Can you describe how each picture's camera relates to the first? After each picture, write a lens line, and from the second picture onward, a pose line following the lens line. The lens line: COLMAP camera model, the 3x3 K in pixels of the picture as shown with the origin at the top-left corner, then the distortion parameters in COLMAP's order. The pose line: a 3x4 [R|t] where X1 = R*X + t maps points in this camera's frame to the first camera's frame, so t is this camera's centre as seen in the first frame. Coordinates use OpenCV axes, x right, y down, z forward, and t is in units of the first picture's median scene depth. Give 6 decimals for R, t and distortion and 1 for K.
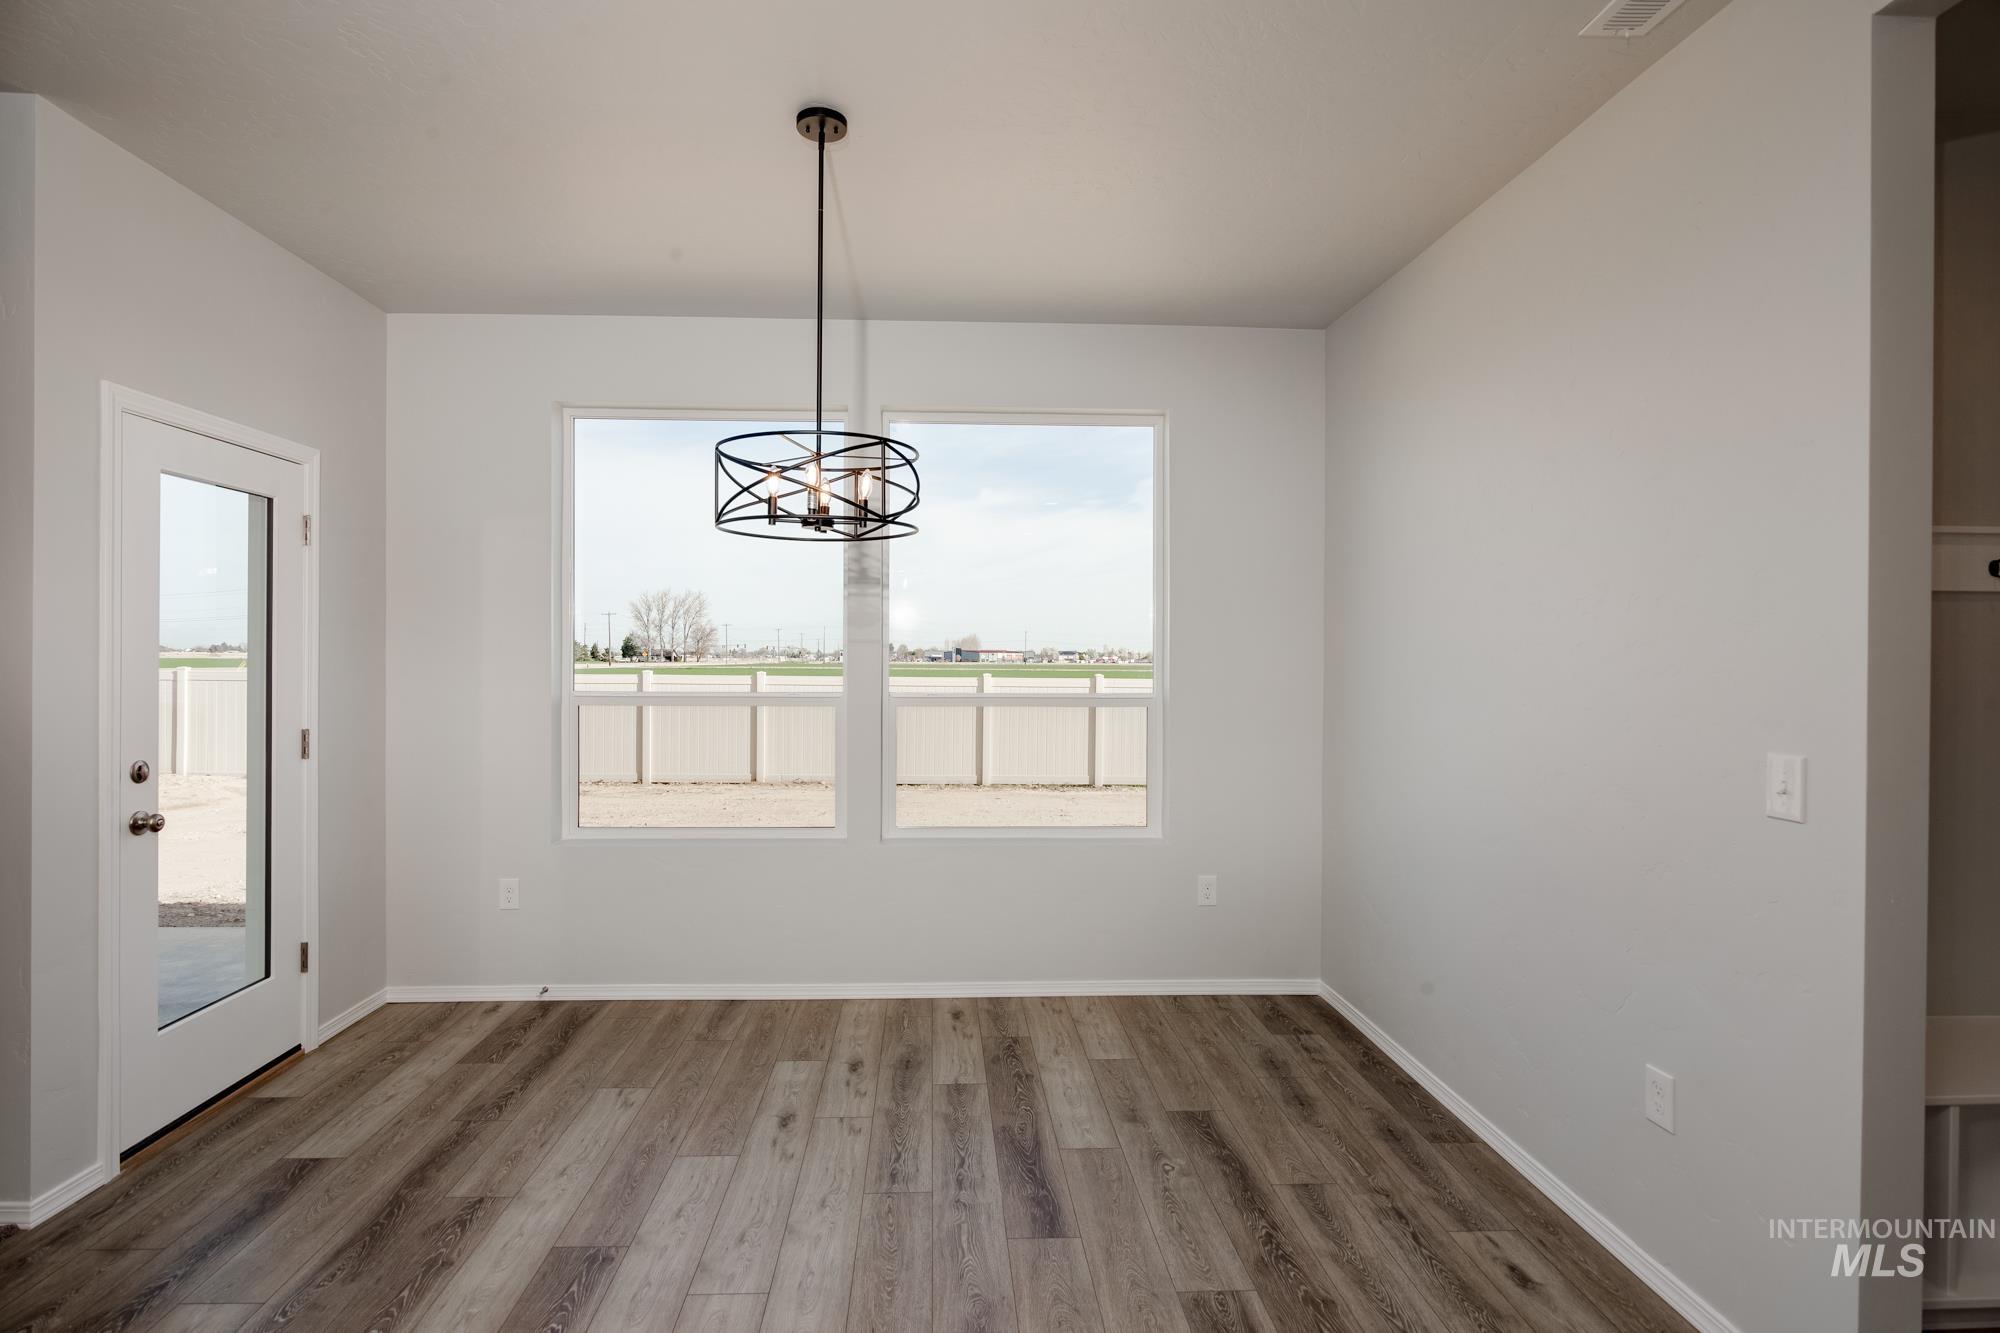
lens RADIAL K [[964.5, 0, 982.5], [0, 964.5, 659.1], [0, 0, 1]] dist [0.006913, 0.000219]
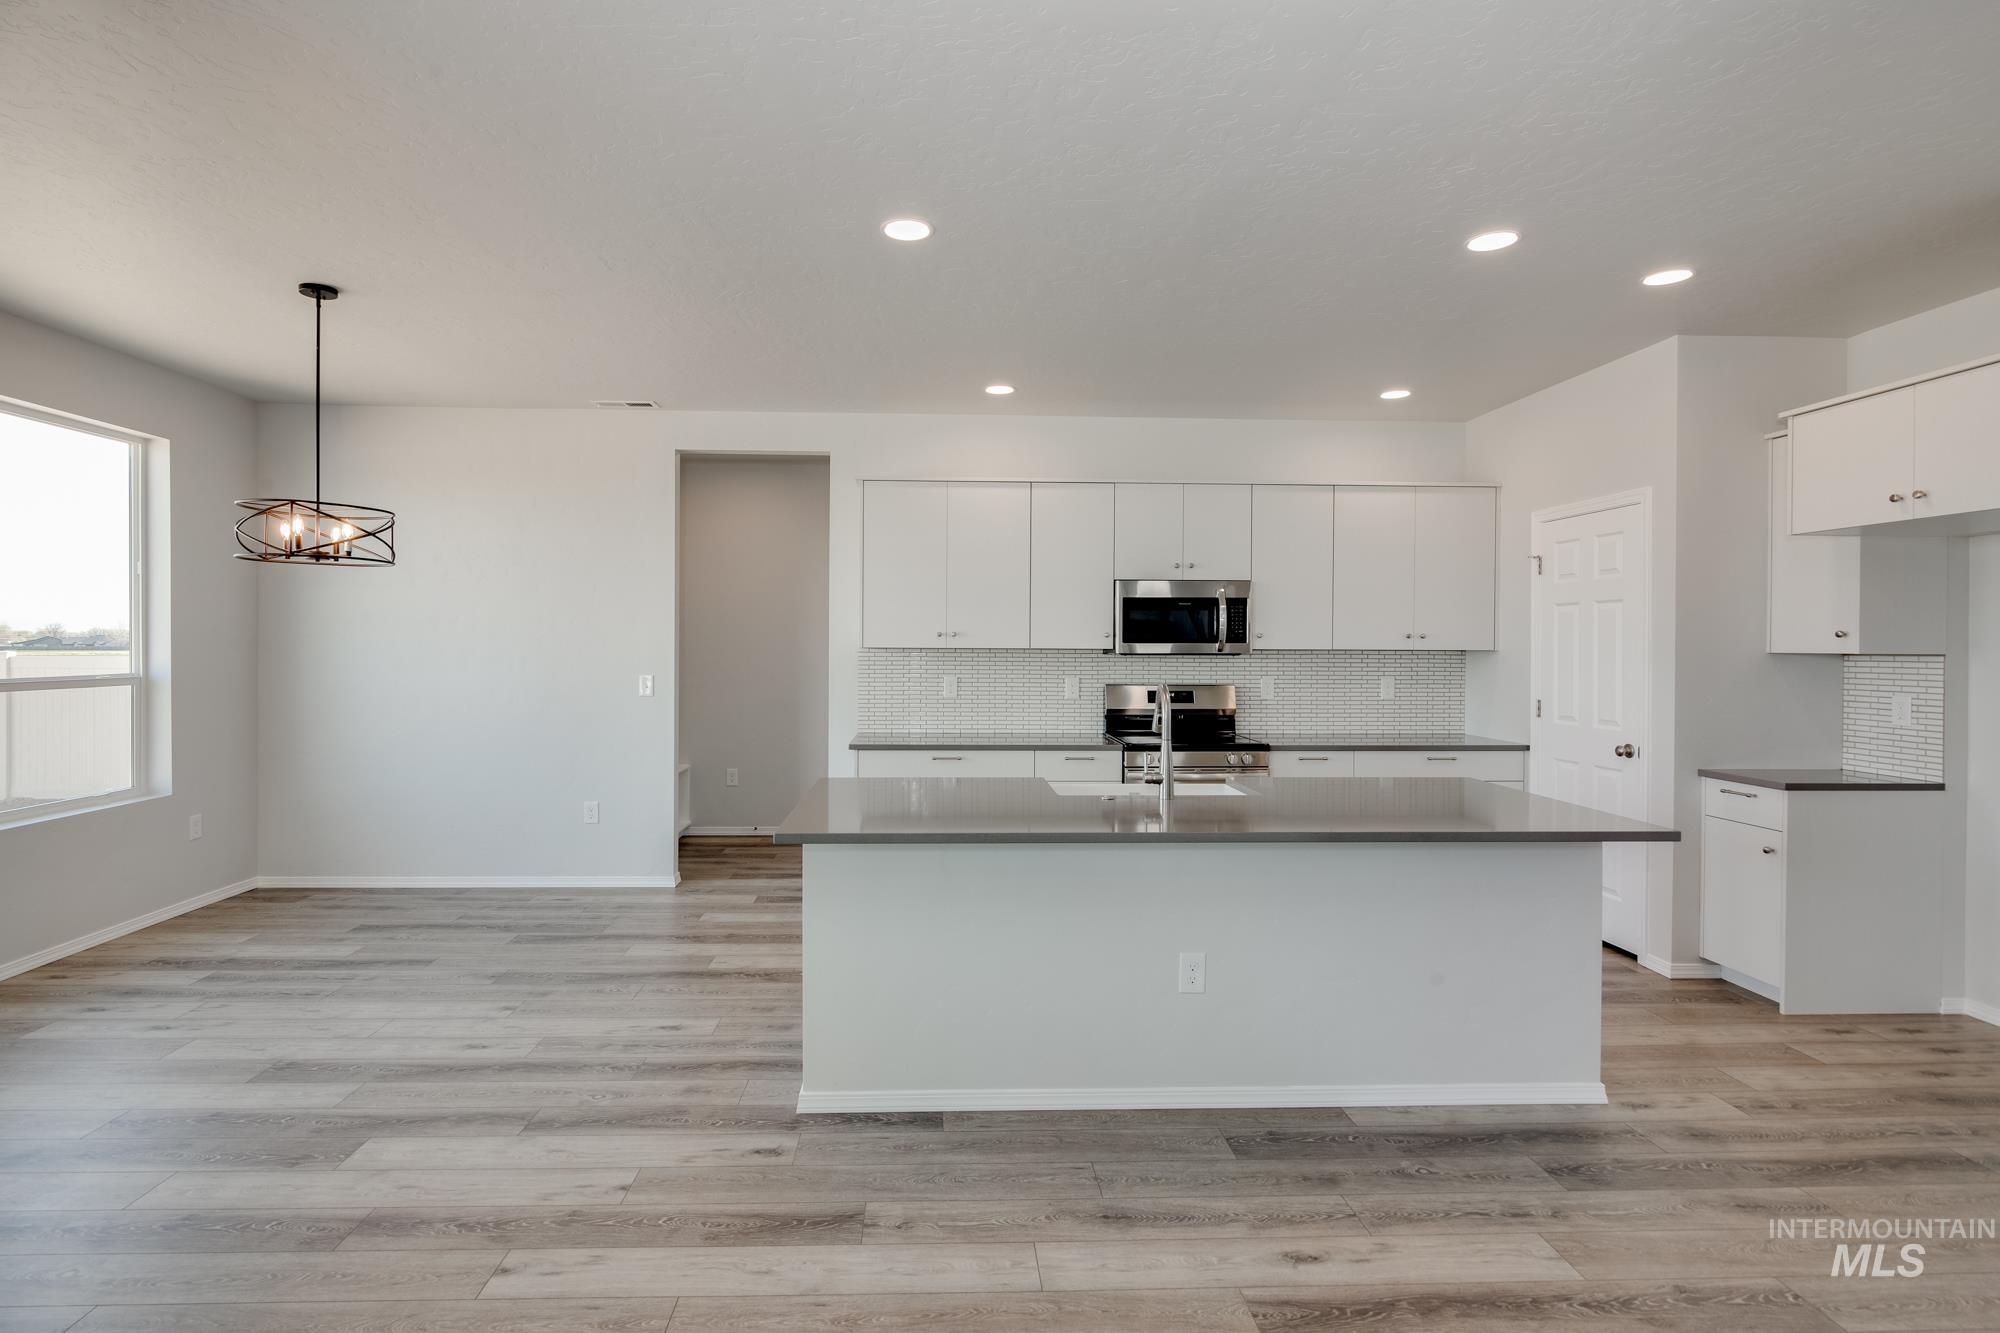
lens RADIAL K [[972.3, 0, 970.2], [0, 972.3, 649.0], [0, 0, 1]] dist [0.002575, -0.004075]
pose [[-0.012903, -0.007754, 0.999887, -1.407721], [-0.003781, 0.999963, 0.007706, -0.004931], [-0.999910, -0.003681, -0.012932, 0.014809]]
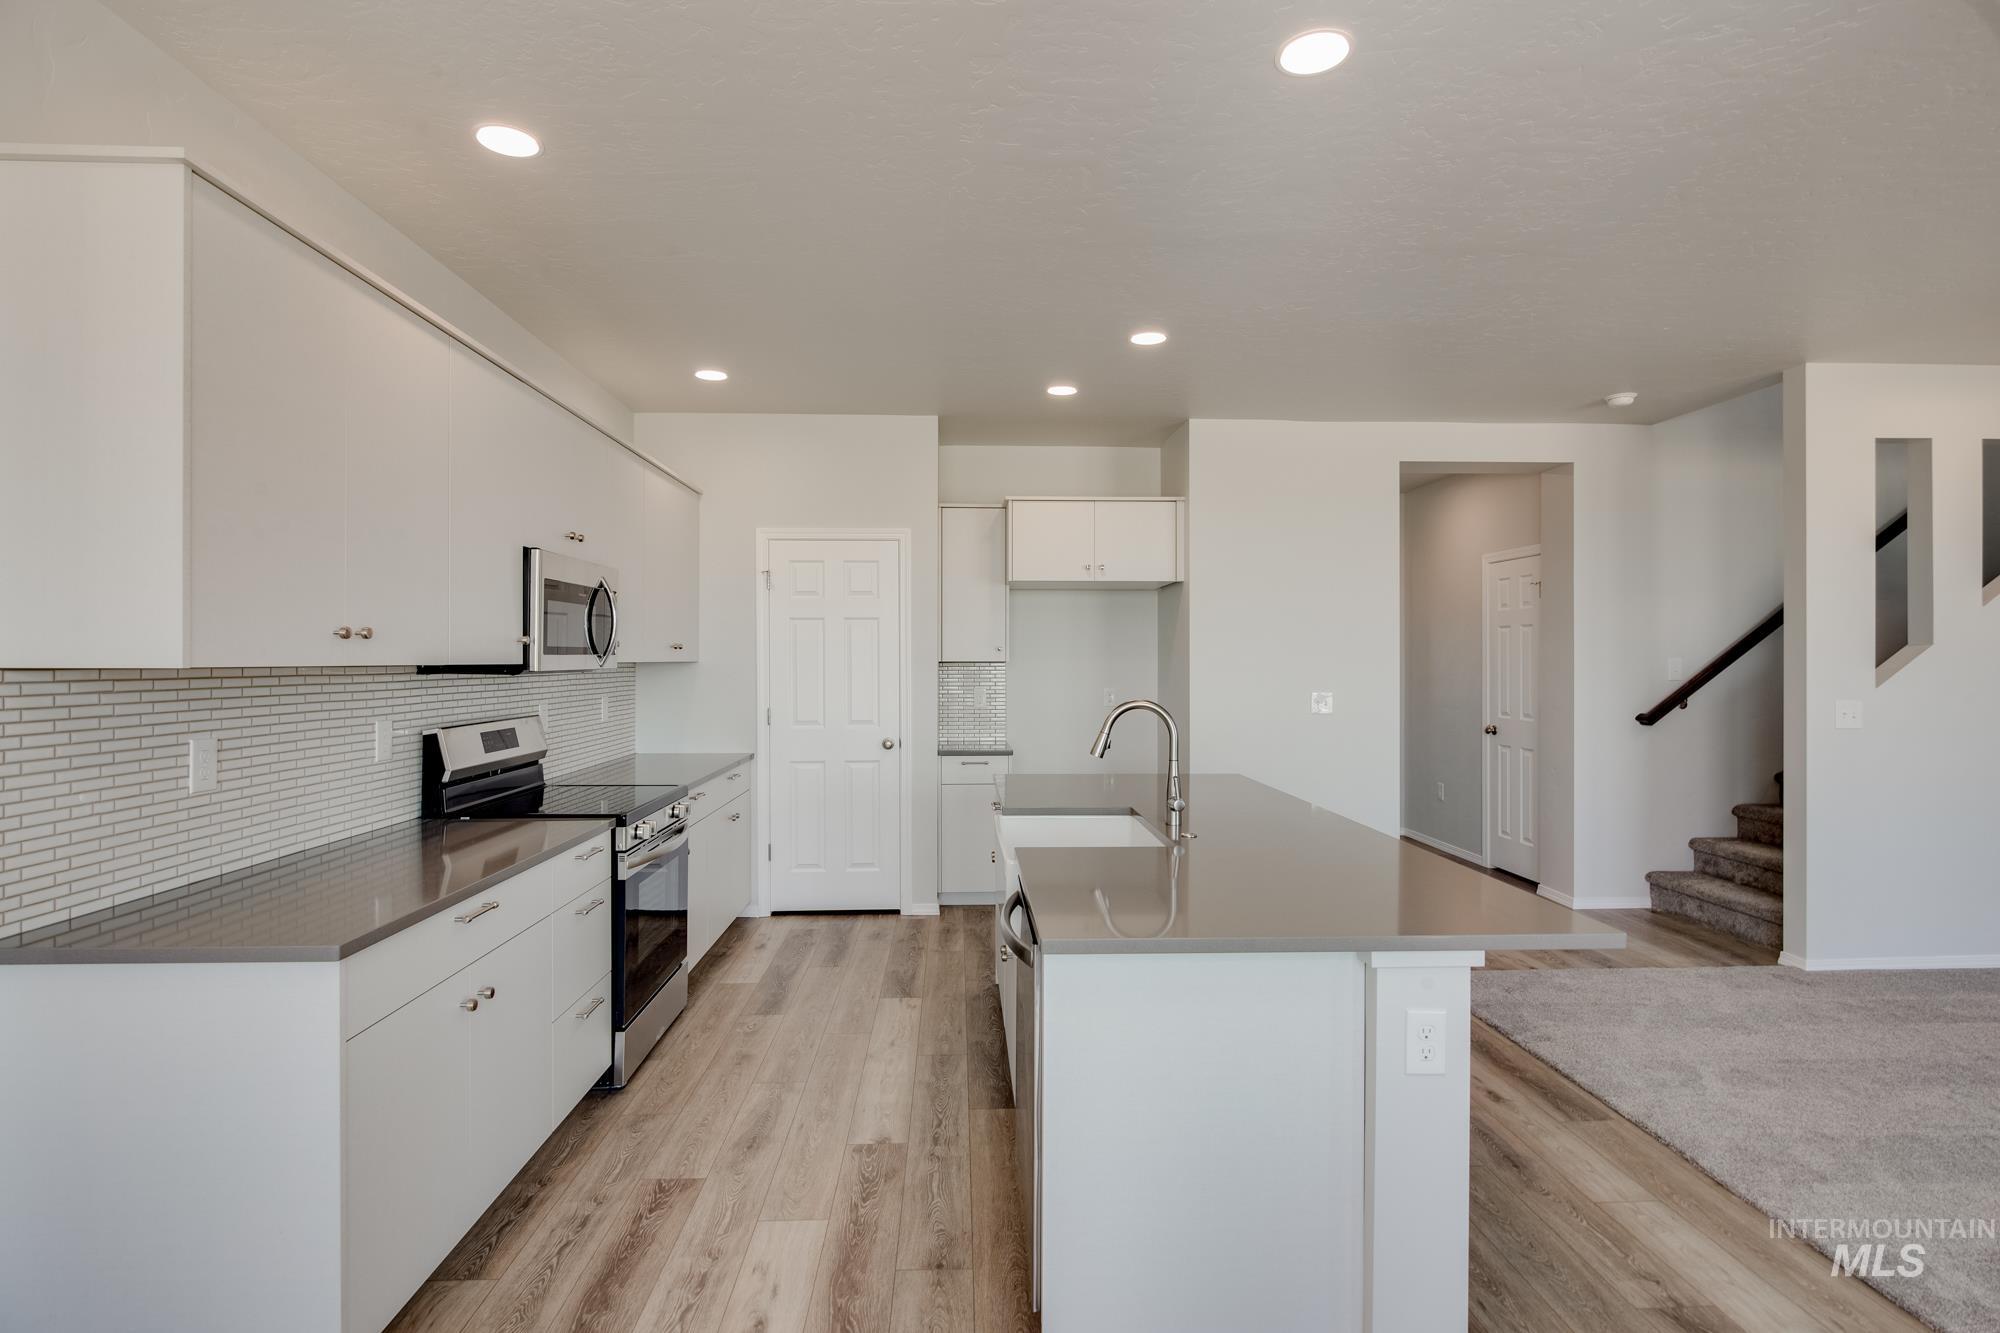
lens RADIAL K [[964.5, 0, 1022.2], [0, 964.5, 662.2], [0, 0, 1]] dist [0.006913, 0.000219]
pose [[-0.999890, -0.003075, -0.014502, -0.091804], [-0.003164, 0.999976, 0.006147, -0.004274], [0.014483, 0.006192, -0.999876, 0.810391]]
